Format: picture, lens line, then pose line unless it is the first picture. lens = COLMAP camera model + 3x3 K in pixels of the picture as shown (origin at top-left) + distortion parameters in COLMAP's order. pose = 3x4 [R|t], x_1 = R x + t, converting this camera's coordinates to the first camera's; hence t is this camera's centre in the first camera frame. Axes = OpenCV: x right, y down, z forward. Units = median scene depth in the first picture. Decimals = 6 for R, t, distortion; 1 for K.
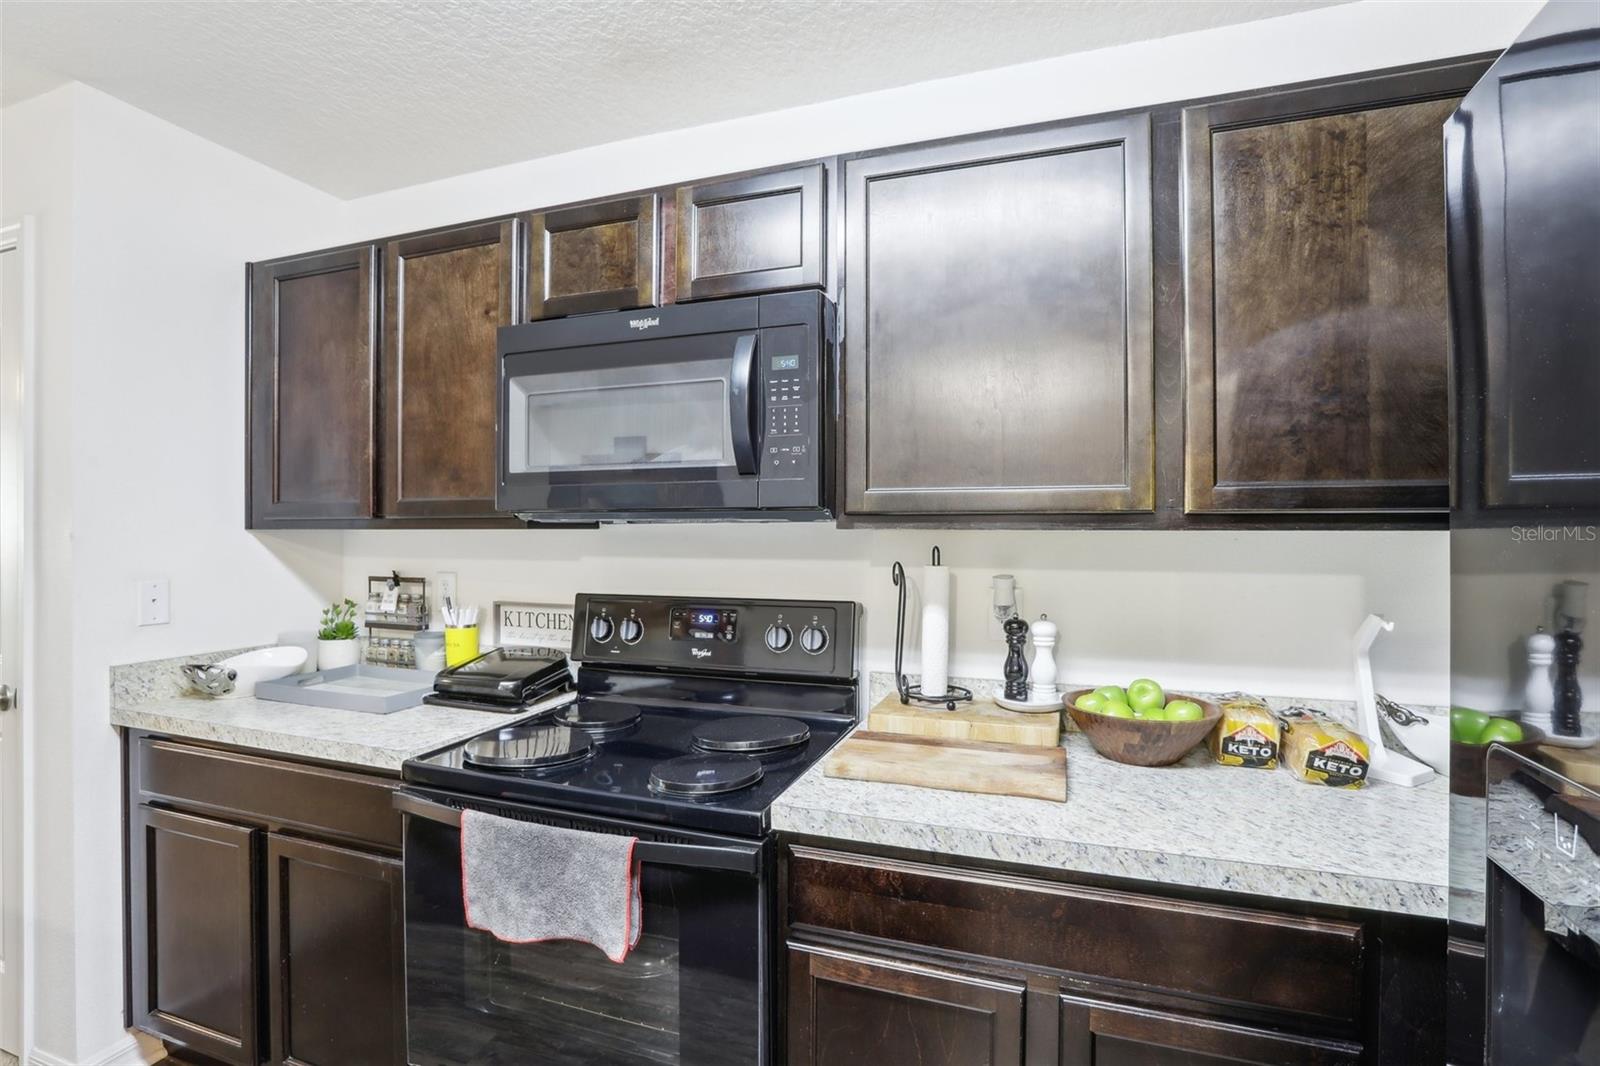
lens RADIAL K [[748.3, 0, 800.0], [0, 748.3, 533.0], [0, 0, 1]] dist [-0.064174, 0.031805]
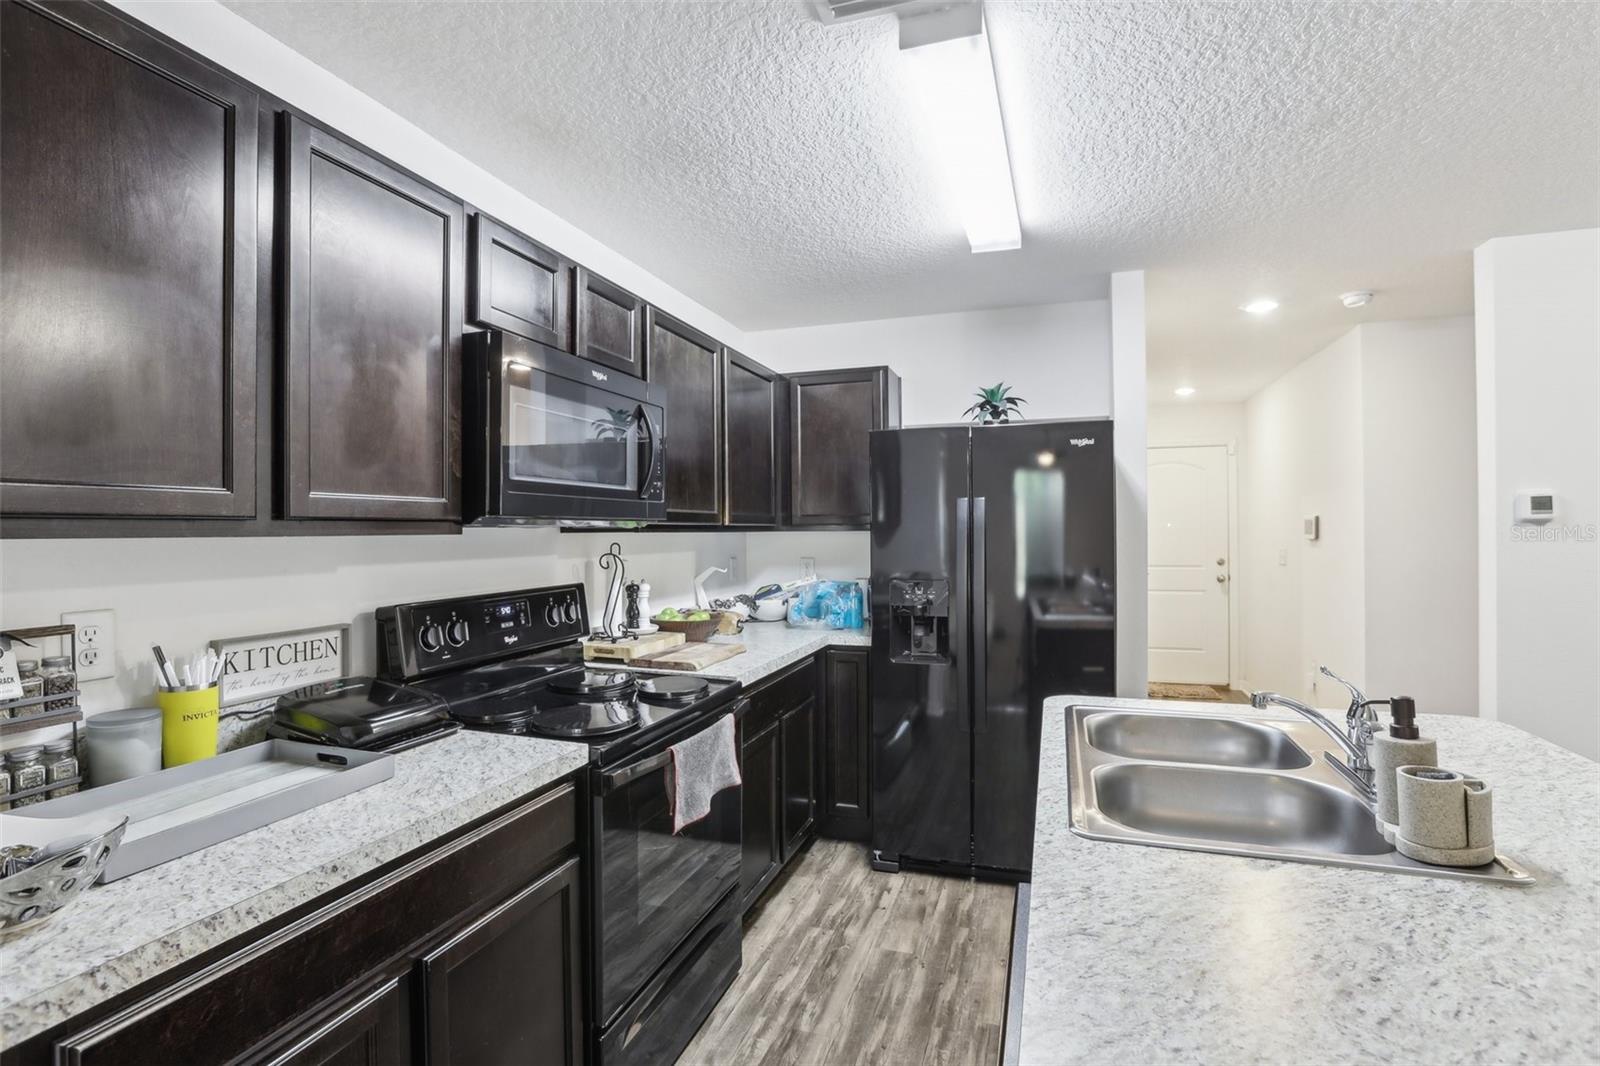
lens RADIAL K [[748.3, 0, 800.0], [0, 748.3, 533.0], [0, 0, 1]] dist [-0.064174, 0.031805]
pose [[-0.010376, -0.006106, 0.999928, -1.386917], [0.003775, 0.999974, 0.006146, -0.011623], [-0.999939, 0.003838, -0.010353, 0.603796]]
